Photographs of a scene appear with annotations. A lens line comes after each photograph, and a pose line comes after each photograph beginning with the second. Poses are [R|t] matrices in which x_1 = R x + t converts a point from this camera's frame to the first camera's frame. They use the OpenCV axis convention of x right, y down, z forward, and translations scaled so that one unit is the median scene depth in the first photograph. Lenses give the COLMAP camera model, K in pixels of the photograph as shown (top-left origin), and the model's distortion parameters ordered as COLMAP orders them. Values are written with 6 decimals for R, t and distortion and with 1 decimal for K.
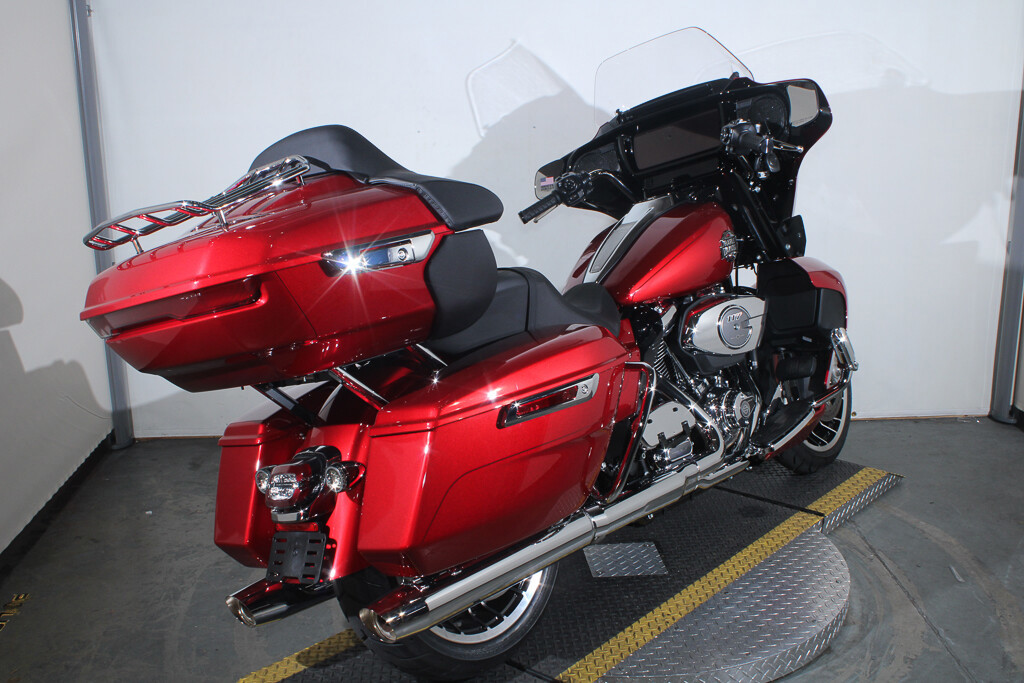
lens RADIAL K [[1128.4, 0, 505.6], [0, 1128.4, 351.2], [0, 0, 1]] dist [-0.059424, 0.000000]
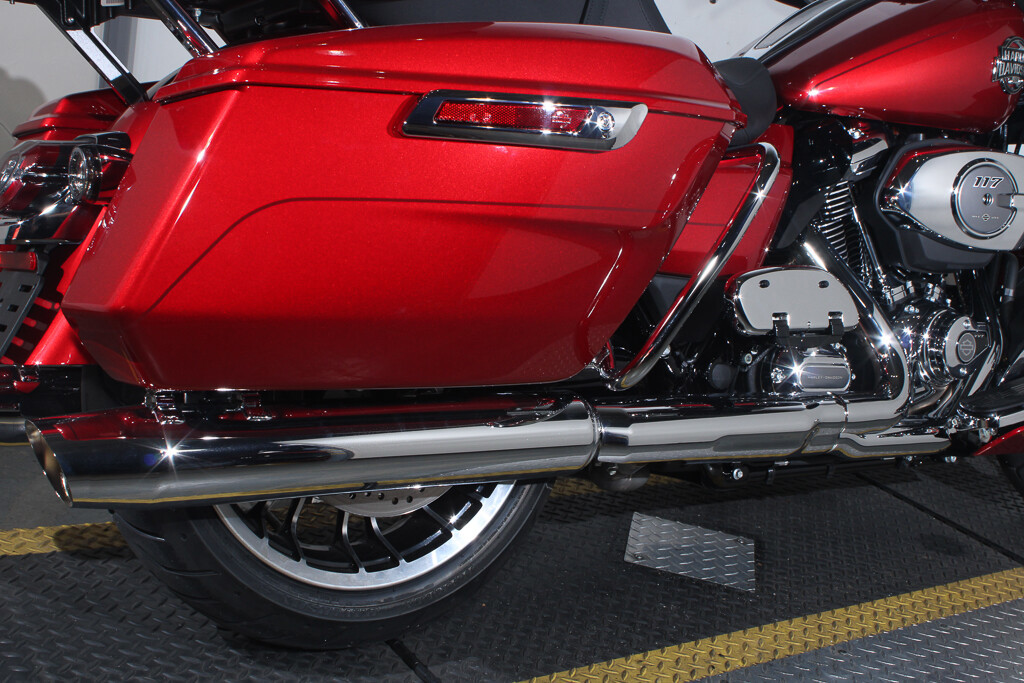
lens RADIAL K [[1307.4, 0, 511.3], [0, 1307.4, 334.7], [0, 0, 1]] dist [-0.036661, 0.000000]
pose [[0.951474, 0.249868, -0.179620, 0.116386], [-0.249553, 0.968046, 0.024726, 0.088441], [0.180058, 0.021299, 0.983425, 0.336633]]
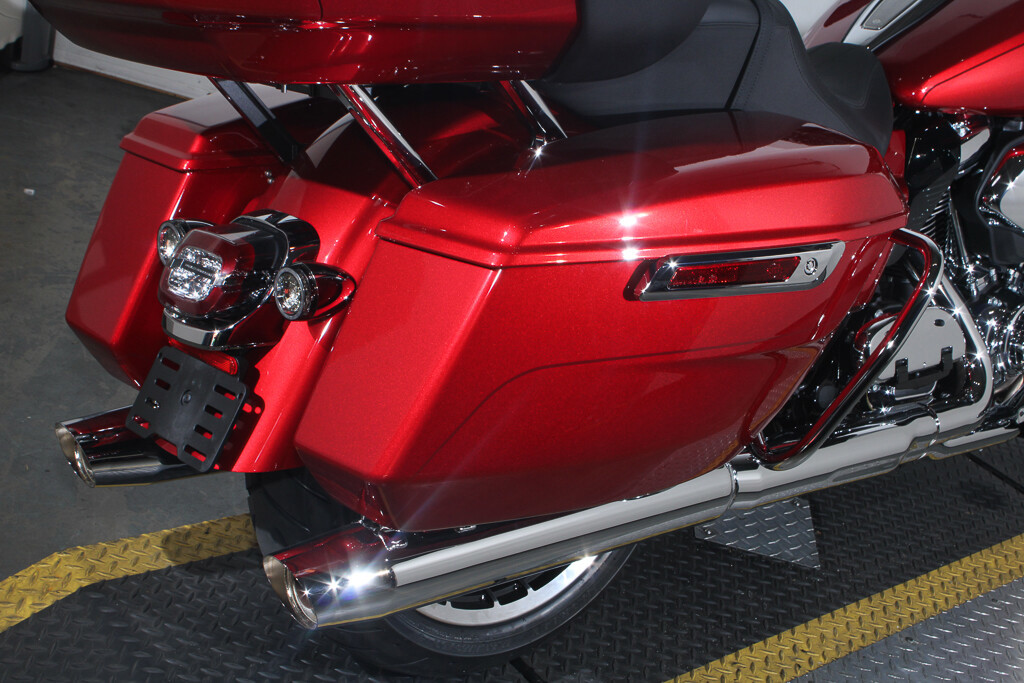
lens RADIAL K [[1523.5, 0, 506.0], [0, 1523.5, 338.2], [0, 0, 1]] dist [-0.007372, 0.000000]
pose [[0.954318, 0.297046, -0.032271, -0.021729], [-0.285497, 0.938376, 0.194785, -0.022960], [0.088143, -0.176674, 0.980315, 0.237617]]
